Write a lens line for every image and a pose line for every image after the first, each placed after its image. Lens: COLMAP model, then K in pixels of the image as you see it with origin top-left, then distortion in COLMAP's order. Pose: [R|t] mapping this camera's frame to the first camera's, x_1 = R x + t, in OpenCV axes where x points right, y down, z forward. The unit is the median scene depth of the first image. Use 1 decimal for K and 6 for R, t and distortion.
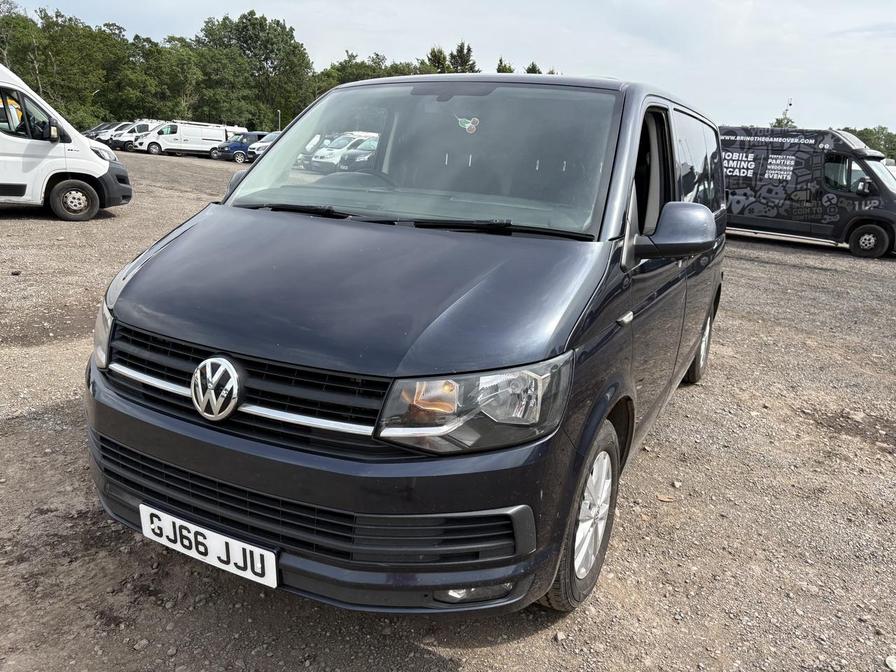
lens RADIAL K [[673.1, 0, 445.7], [0, 673.1, 338.6], [0, 0, 1]] dist [0.038392, -0.047200]
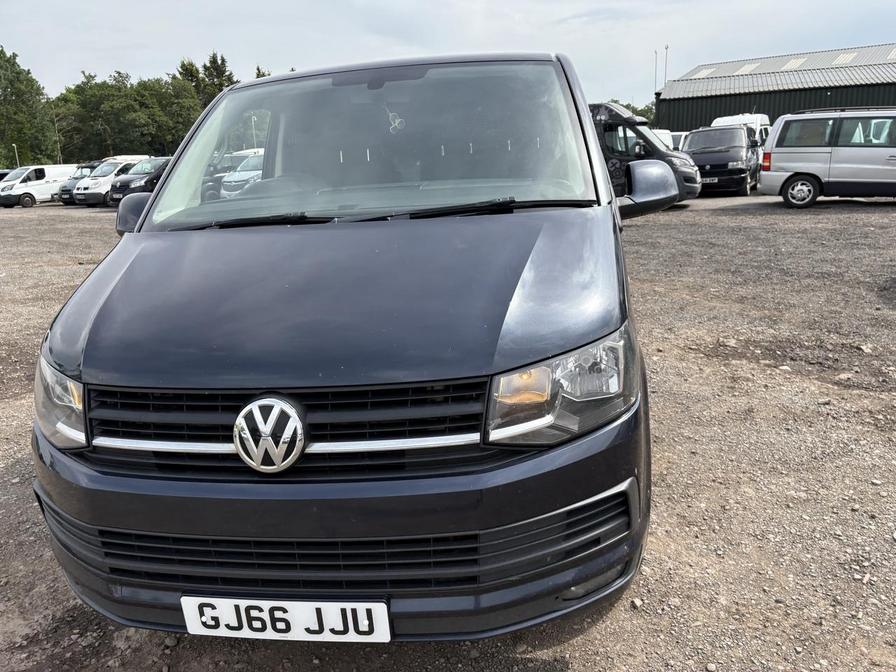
lens RADIAL K [[673.1, 0, 446.8], [0, 673.1, 335.8], [0, 0, 1]] dist [0.038392, -0.047200]
pose [[0.941960, -0.189530, 0.277109, -0.298775], [0.191774, 0.981250, 0.019244, -0.018247], [-0.275560, 0.035015, 0.960646, 0.108934]]
